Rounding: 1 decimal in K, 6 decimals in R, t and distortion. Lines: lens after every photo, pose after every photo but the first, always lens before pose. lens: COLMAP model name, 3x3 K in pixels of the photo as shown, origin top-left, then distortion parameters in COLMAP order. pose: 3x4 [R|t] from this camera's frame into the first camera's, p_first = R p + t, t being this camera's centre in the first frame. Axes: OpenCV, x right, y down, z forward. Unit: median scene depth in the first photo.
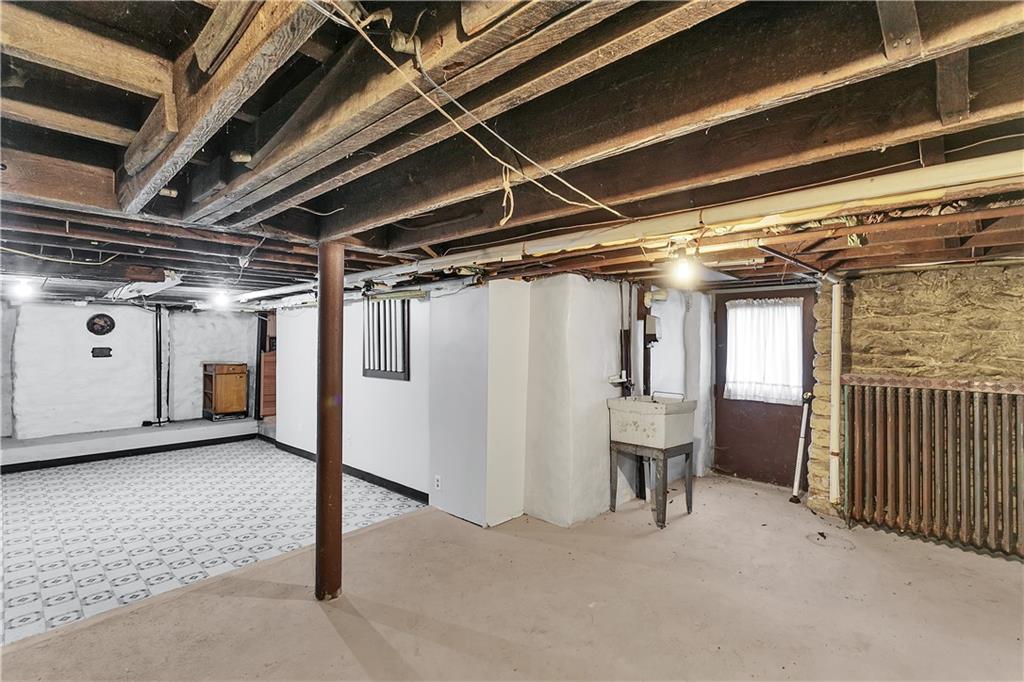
lens RADIAL K [[481.5, 0, 512.5], [0, 481.5, 339.5], [0, 0, 1]] dist [0.001297, -0.000018]
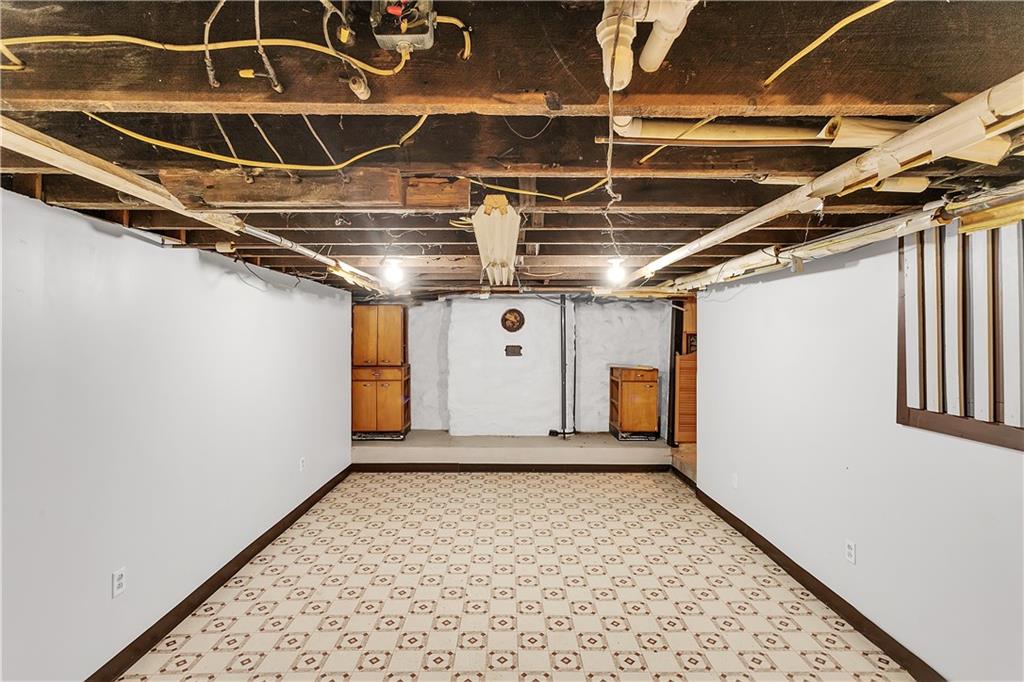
lens RADIAL K [[481.5, 0, 513.7], [0, 481.5, 337.2], [0, 0, 1]] dist [0.001297, -0.000018]
pose [[0.692128, 0.001726, -0.721773, -0.172890], [-0.001791, 0.999998, 0.000674, 0.000064], [0.721773, 0.000826, 0.692130, 0.332137]]
